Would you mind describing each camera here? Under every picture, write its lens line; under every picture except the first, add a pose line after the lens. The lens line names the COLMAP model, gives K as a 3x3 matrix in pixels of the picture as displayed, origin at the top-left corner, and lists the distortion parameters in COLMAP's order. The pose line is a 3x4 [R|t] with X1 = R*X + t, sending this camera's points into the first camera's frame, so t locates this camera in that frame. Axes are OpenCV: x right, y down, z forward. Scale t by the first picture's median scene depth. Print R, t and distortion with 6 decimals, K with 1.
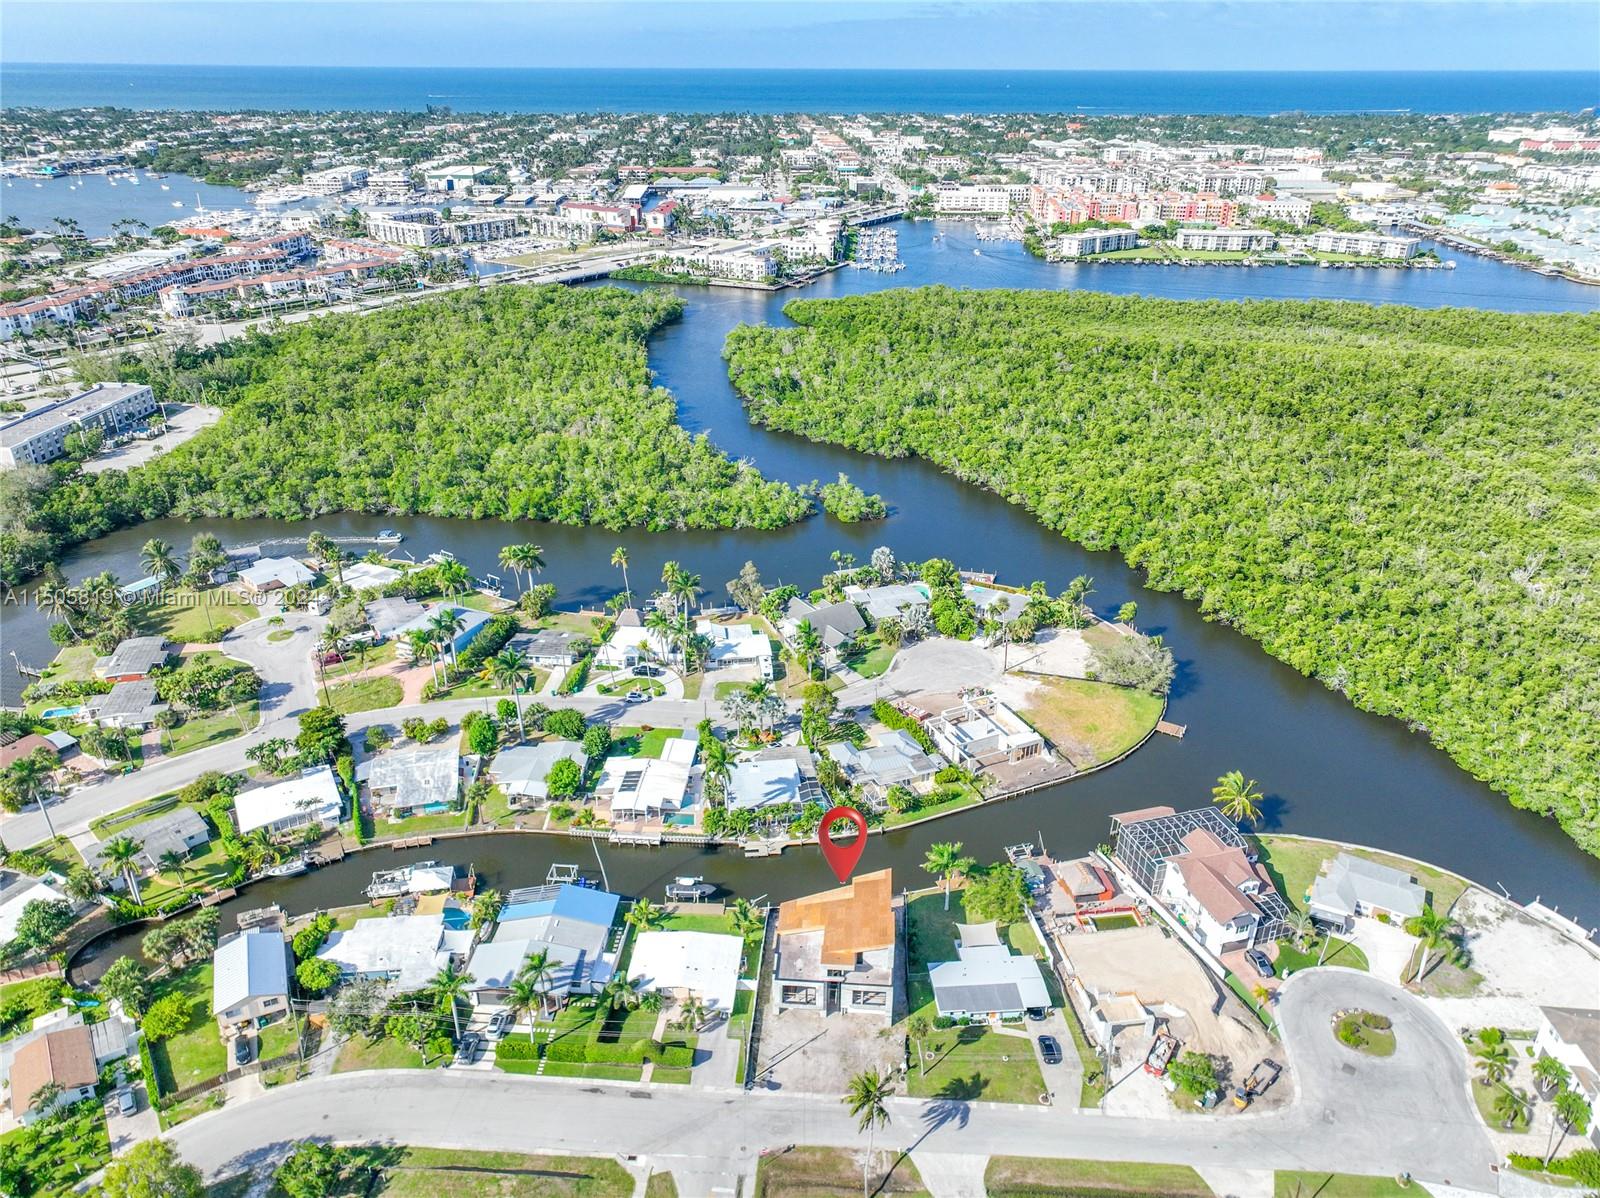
lens RADIAL K [[1124.0, 0, 800.0], [0, 1124.0, 599.0], [0, 0, 1]] dist [-0.001186, 0.019634]
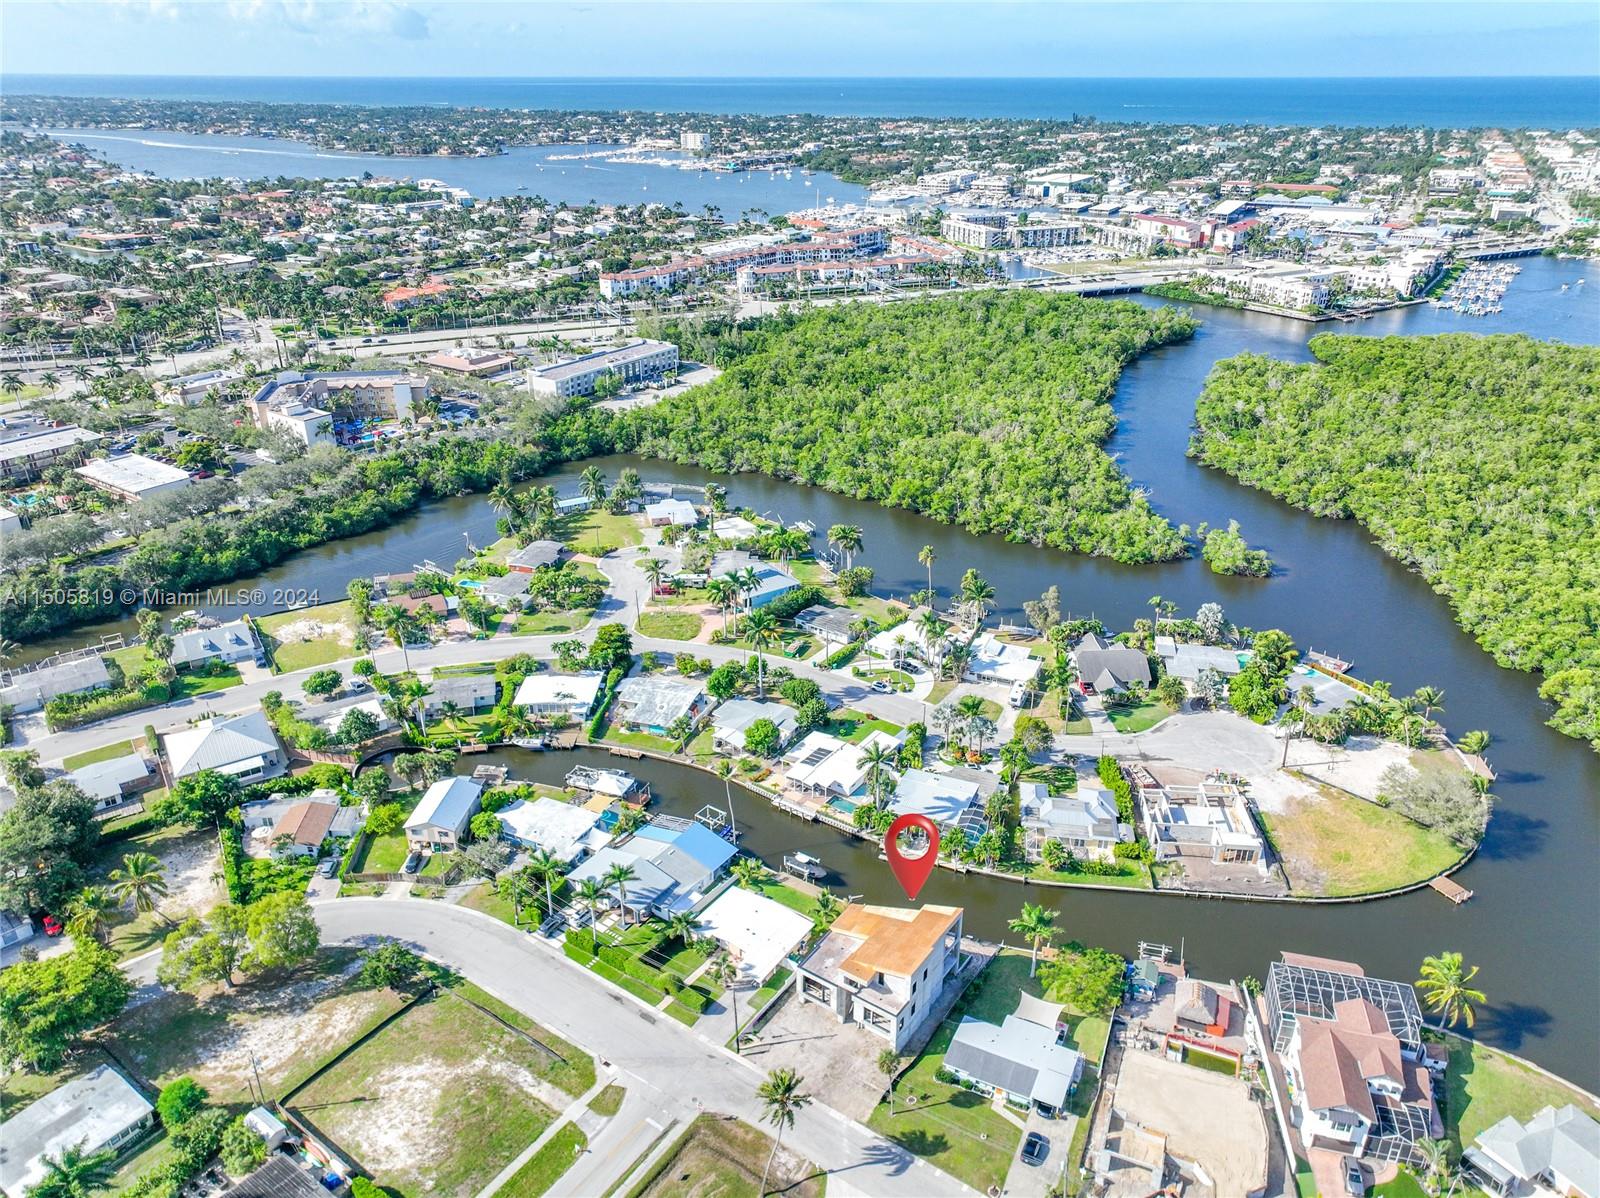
lens RADIAL K [[1124.0, 0, 800.0], [0, 1124.0, 599.0], [0, 0, 1]] dist [-0.001186, 0.019634]
pose [[0.859488, 0.215218, -0.463640, 0.299295], [-0.218599, 0.974673, 0.047201, -0.028187], [0.462055, 0.060782, 0.884766, 0.059906]]
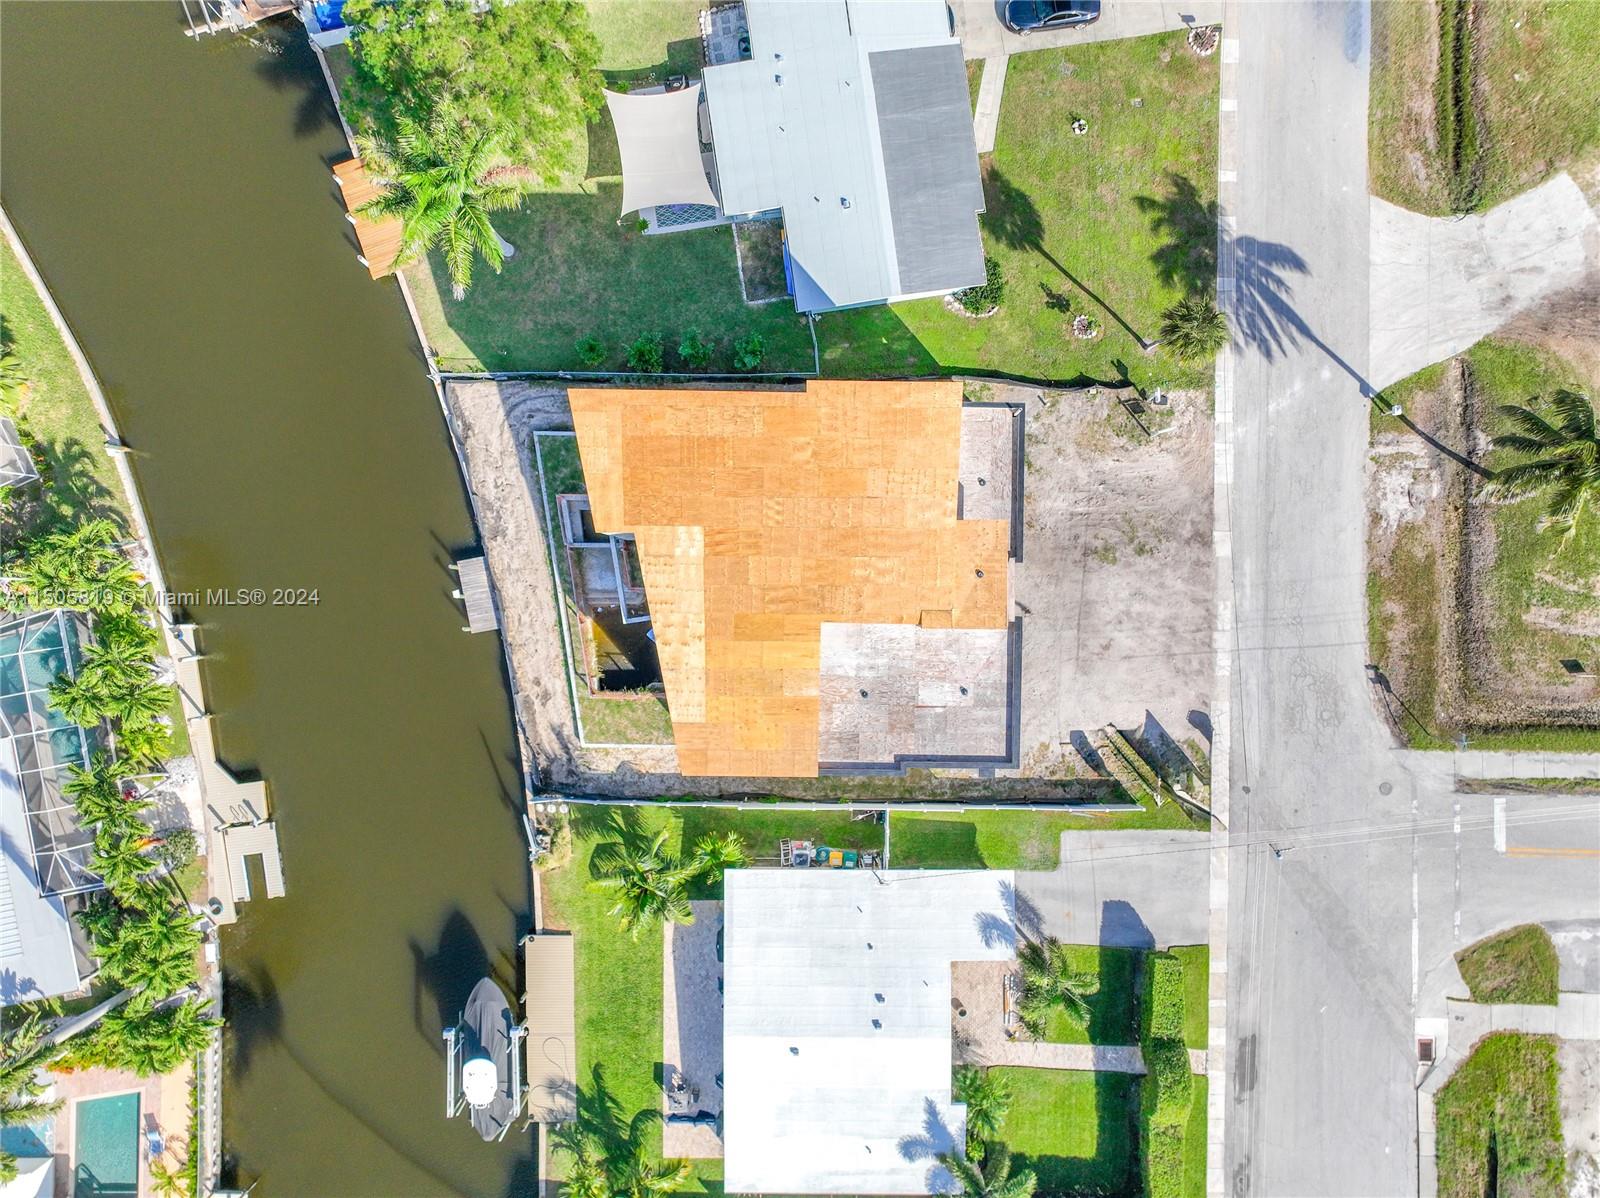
lens RADIAL K [[1124.0, 0, 800.0], [0, 1124.0, 599.0], [0, 0, 1]] dist [-0.001186, 0.019634]
pose [[-0.059946, -0.998177, -0.007060, 0.025151], [0.434716, -0.032473, 0.899982, 0.016451], [-0.898570, 0.050881, 0.435870, 0.714988]]
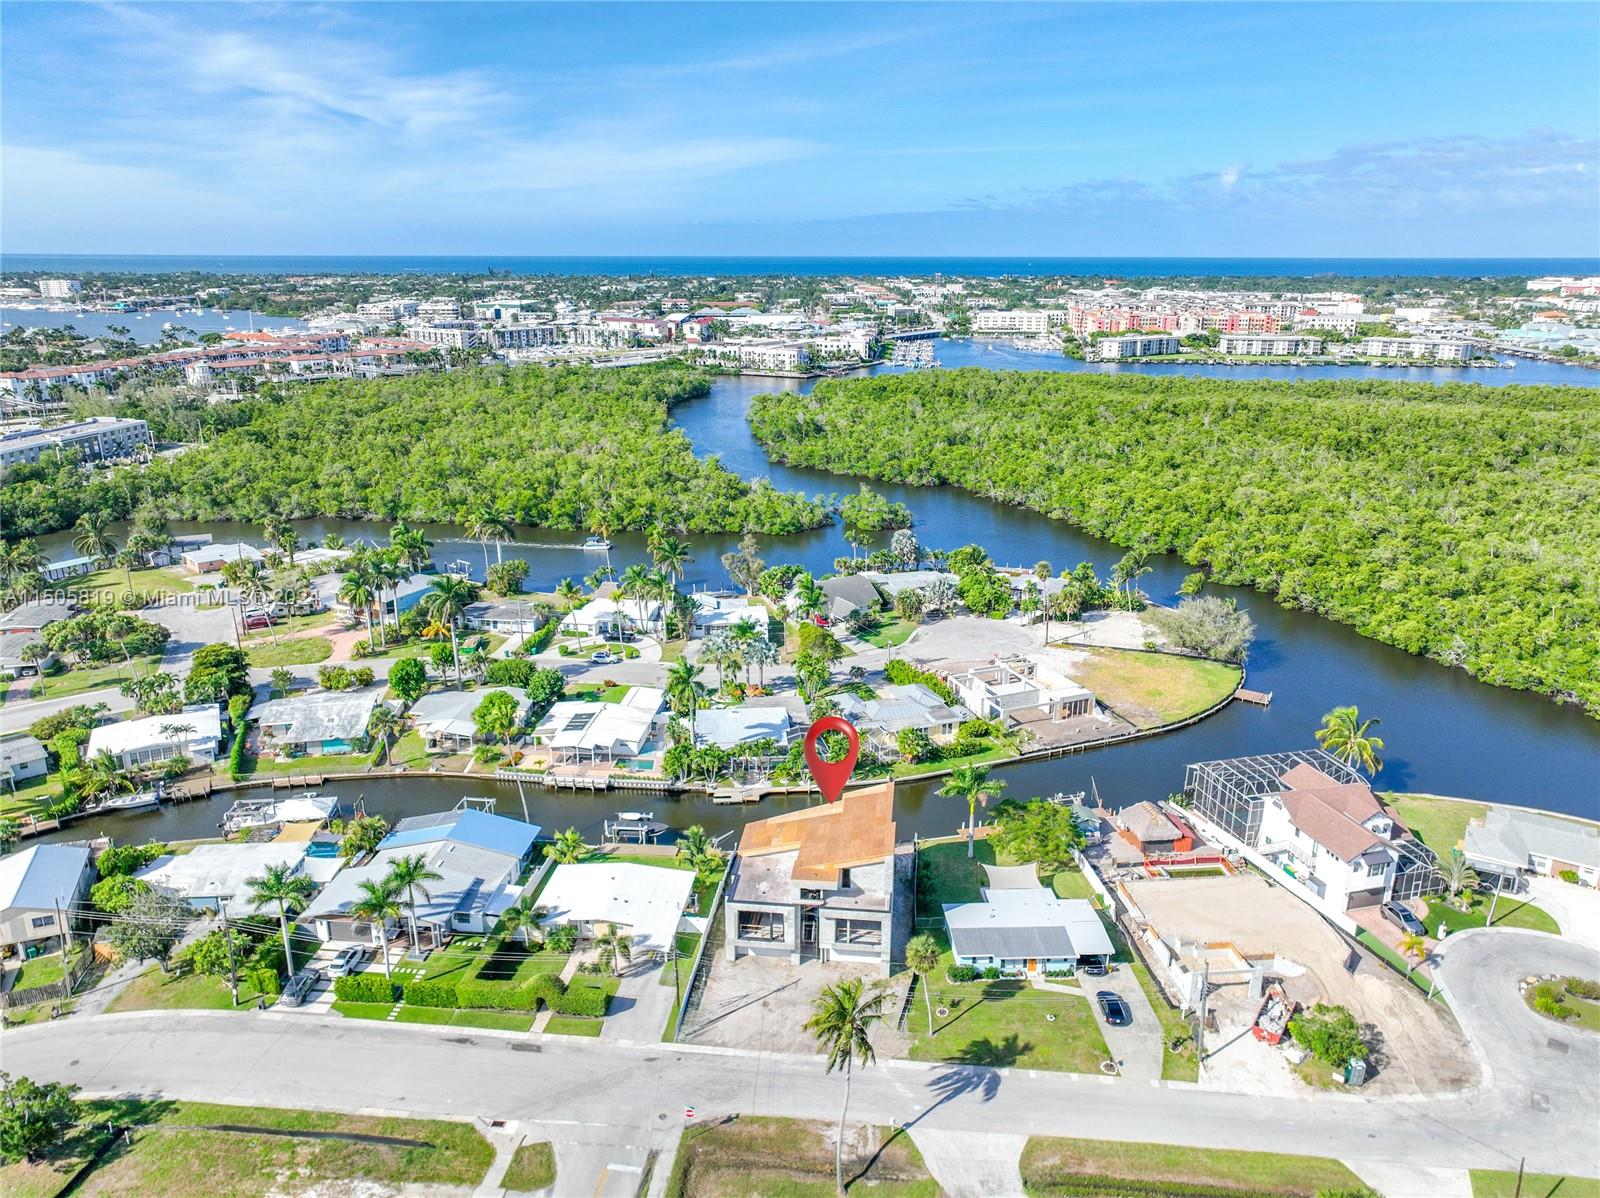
lens RADIAL K [[1124.0, 0, 800.0], [0, 1124.0, 599.0], [0, 0, 1]] dist [-0.001186, 0.019634]
pose [[0.999193, 0.009872, -0.038941, 0.039570], [-0.015461, 0.989169, -0.145965, 0.196578], [0.037078, 0.146449, 0.988523, 0.203072]]
